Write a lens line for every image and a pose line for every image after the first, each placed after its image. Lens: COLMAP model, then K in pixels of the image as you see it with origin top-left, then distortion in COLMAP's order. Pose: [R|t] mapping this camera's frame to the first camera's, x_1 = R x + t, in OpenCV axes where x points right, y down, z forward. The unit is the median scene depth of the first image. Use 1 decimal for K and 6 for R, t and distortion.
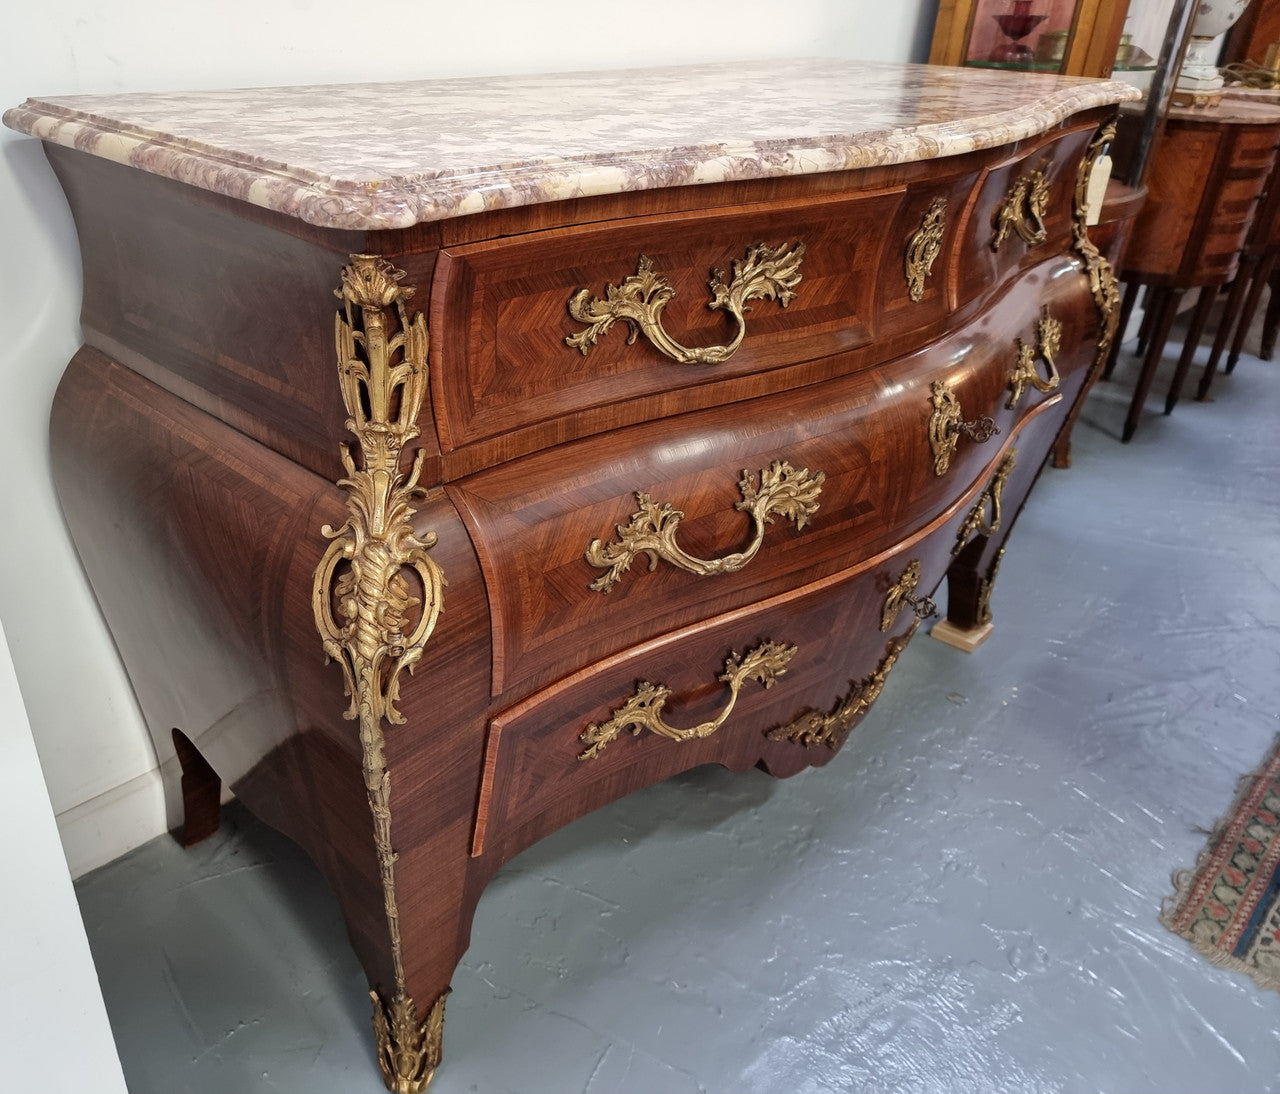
lens RADIAL K [[1017.4, 0, 536.1], [0, 1017.4, 555.3], [0, 0, 1]] dist [0.082647, -0.075008]
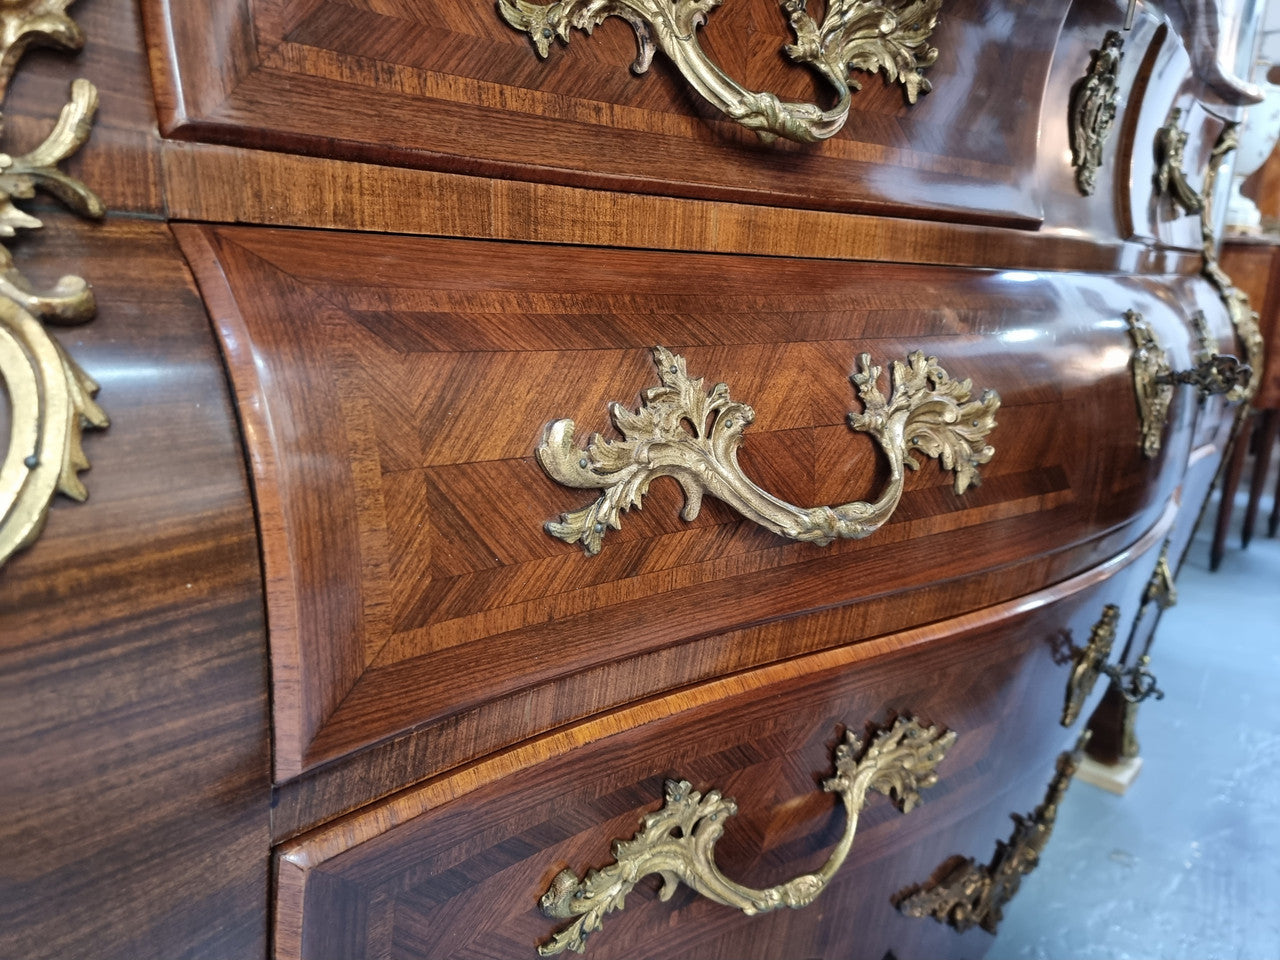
lens RADIAL K [[896.1, 0, 616.5], [0, 896.1, 476.1], [0, 0, 1]] dist [0.057841, -0.052366]
pose [[0.999826, 0.017243, 0.007123, 0.076065], [-0.014686, 0.962881, -0.269527, 0.109110], [-0.011506, 0.269376, 0.962966, 0.587521]]
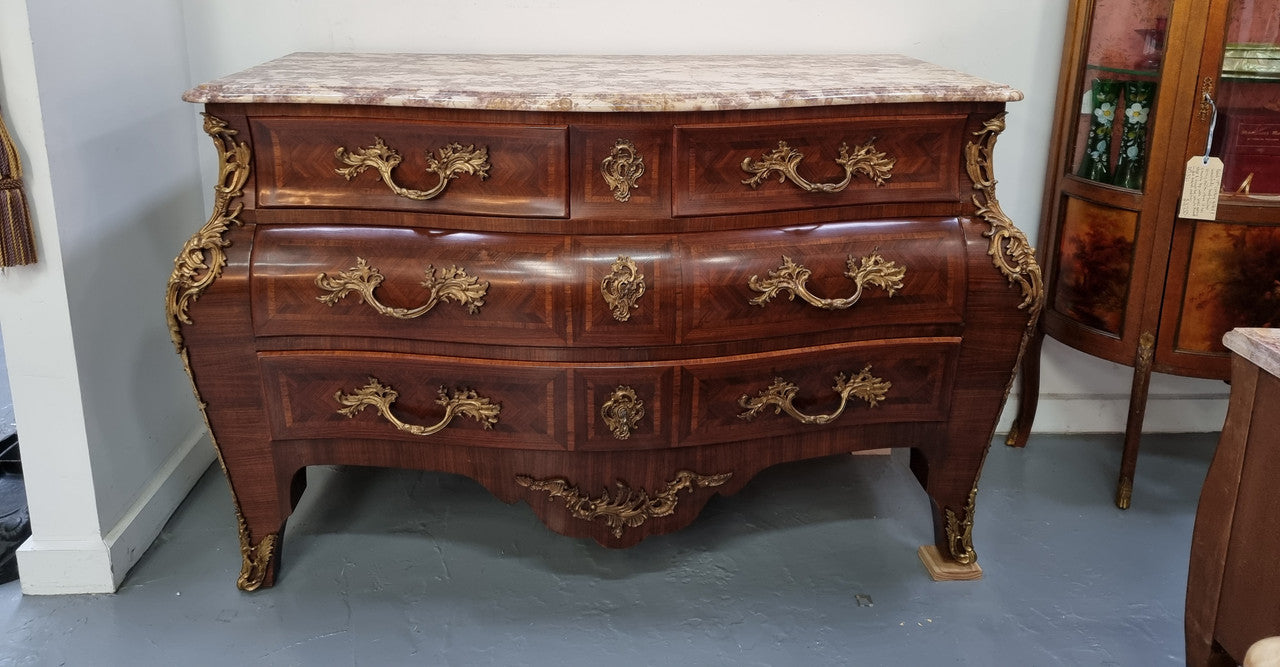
lens RADIAL K [[886.5, 0, 644.2], [0, 886.5, 168.0], [0, 0, 1]] dist [0.070013, -0.046531]
pose [[0.762081, 0.131803, -0.633925, 1.463320], [-0.310590, 0.933481, -0.179295, -0.081242], [0.568125, 0.333528, 0.752325, 0.017653]]
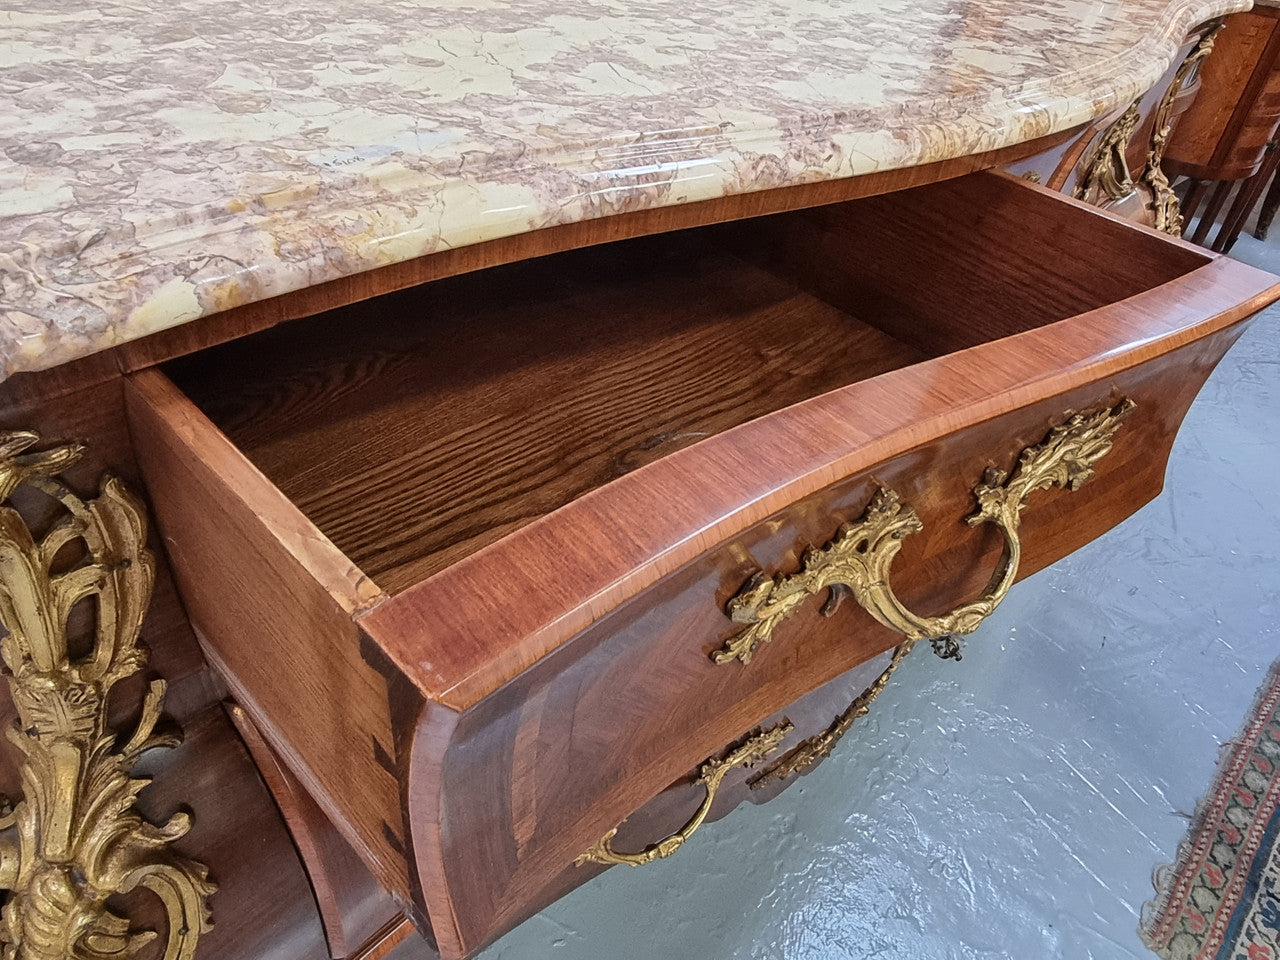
lens RADIAL K [[896.1, 0, 664.4], [0, 896.1, 486.7], [0, 0, 1]] dist [0.057841, -0.052366]
pose [[0.994384, 0.037946, 0.098800, 0.093655], [-0.054738, 0.983358, 0.173236, -0.258998], [-0.090582, -0.177671, 0.979912, 0.419706]]
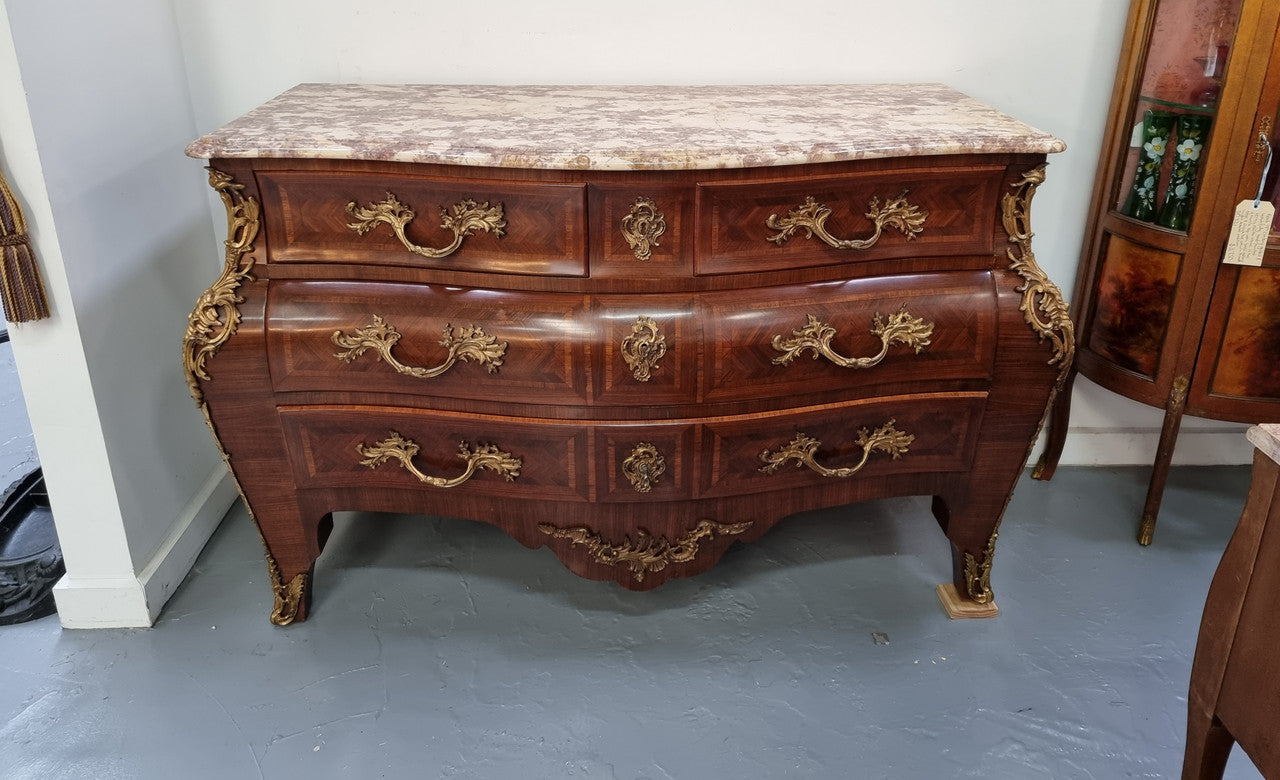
lens RADIAL K [[925.8, 0, 662.8], [0, 925.8, 269.5], [0, 0, 1]] dist [0.067835, -0.038611]
pose [[0.753528, 0.215516, -0.621087, 1.463438], [-0.314530, 0.947782, -0.052722, -0.206660], [0.577292, 0.235078, 0.781967, -0.023285]]
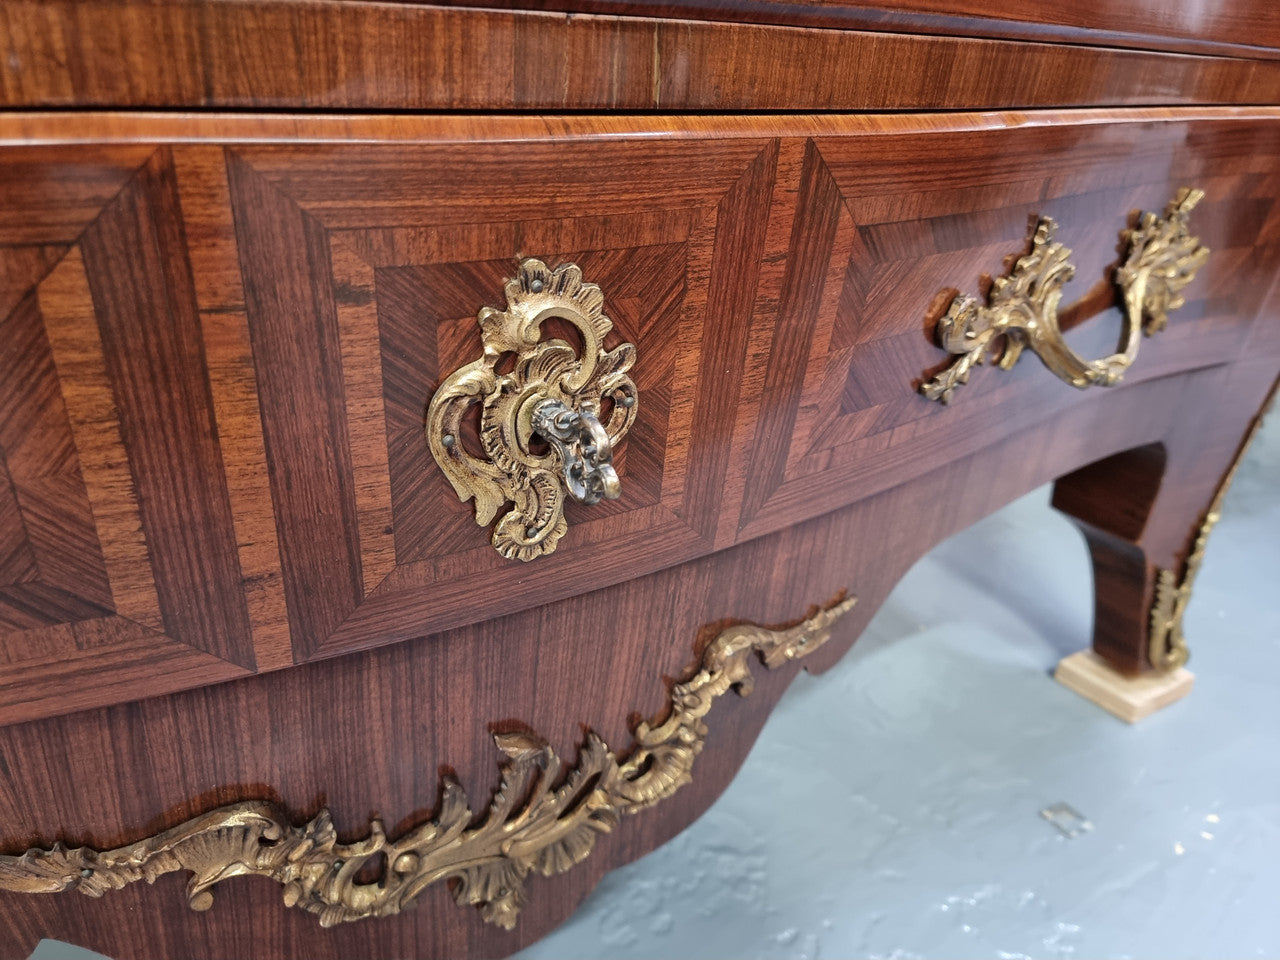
lens RADIAL K [[896.1, 0, 632.9], [0, 896.1, 474.3], [0, 0, 1]] dist [0.057841, -0.052366]
pose [[0.965215, 0.096686, -0.242922, 0.585921], [-0.122658, 0.987975, -0.094135, 0.097059], [0.230899, 0.120657, 0.965468, 1.056089]]
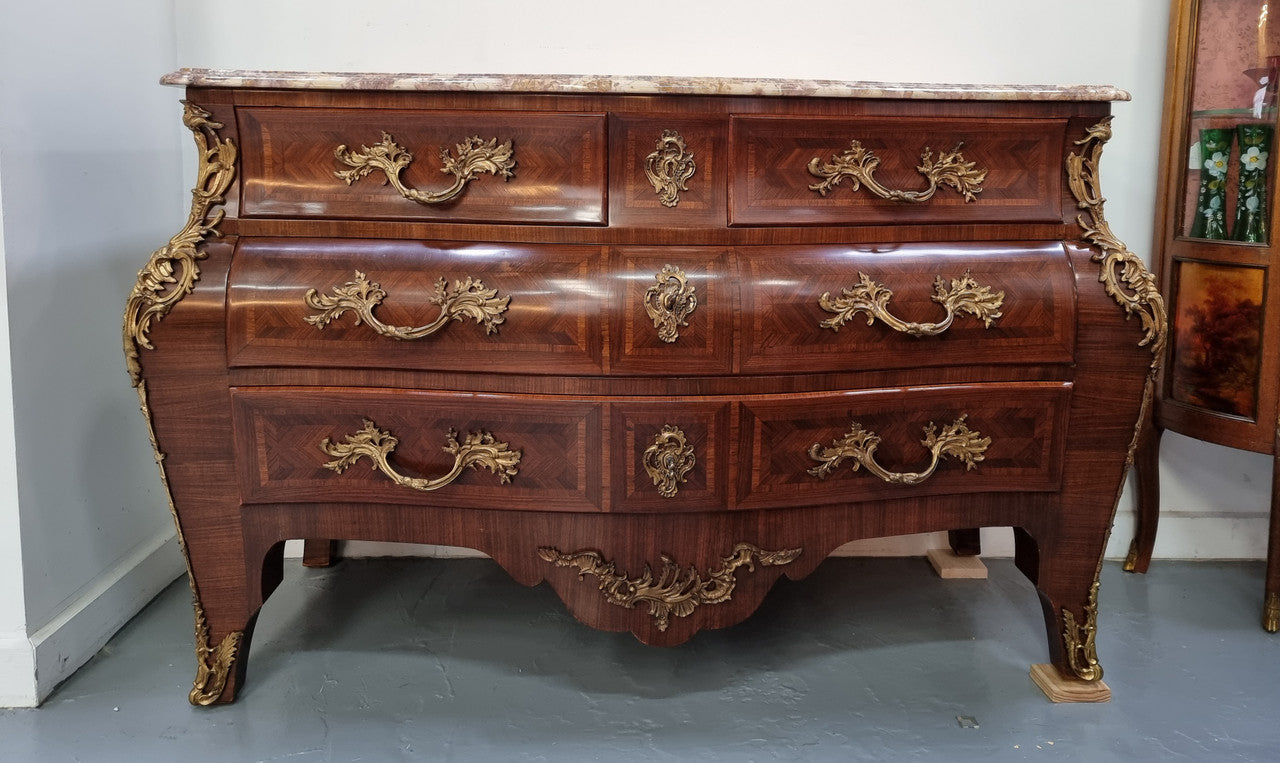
lens RADIAL K [[959.1, 0, 691.9], [0, 959.1, 251.7], [0, 0, 1]] dist [0.069663, -0.051759]
pose [[0.763603, 0.047044, -0.643970, 1.408051], [-0.310678, 0.901073, -0.302566, 0.195548], [0.566031, 0.431108, 0.702678, 0.228280]]
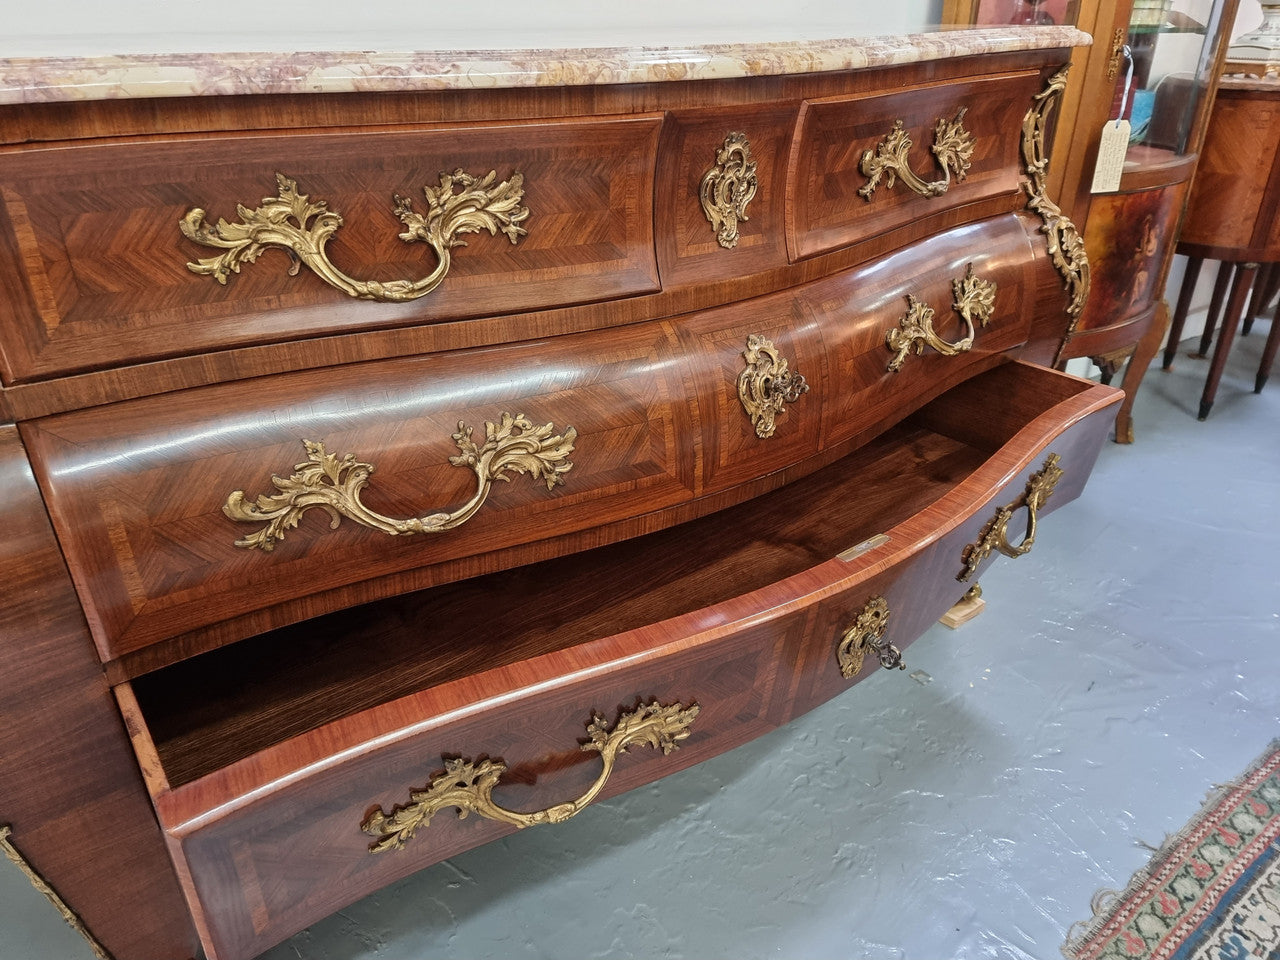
lens RADIAL K [[896.1, 0, 641.2], [0, 896.1, 475.4], [0, 0, 1]] dist [0.057841, -0.052366]
pose [[0.990481, 0.036801, -0.132640, 0.485969], [-0.041616, 0.998565, -0.033715, -0.016307], [0.131209, 0.038914, 0.990591, 0.246858]]
